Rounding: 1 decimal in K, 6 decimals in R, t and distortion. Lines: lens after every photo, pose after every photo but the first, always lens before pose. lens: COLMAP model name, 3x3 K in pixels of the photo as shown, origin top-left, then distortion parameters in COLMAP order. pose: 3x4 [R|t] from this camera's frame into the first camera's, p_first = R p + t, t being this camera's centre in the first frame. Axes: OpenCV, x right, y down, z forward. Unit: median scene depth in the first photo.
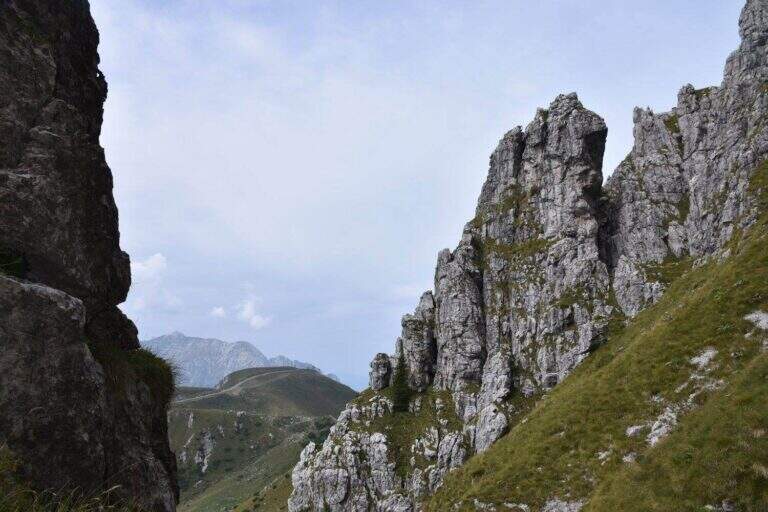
lens RADIAL K [[610.4, 0, 384.0], [0, 610.4, 256.0], [0, 0, 1]] dist [-0.151057, 0.161367]
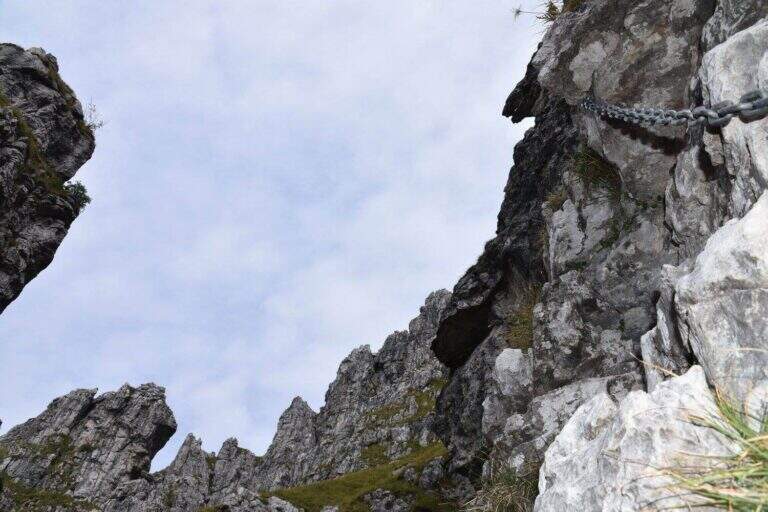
lens RADIAL K [[610.4, 0, 384.0], [0, 610.4, 256.0], [0, 0, 1]] dist [-0.151057, 0.161367]
pose [[0.571804, 0.664036, 0.481763, -0.142838], [-0.257038, 0.702678, -0.663456, 0.182495], [-0.779083, 0.255536, 0.572477, -0.010866]]
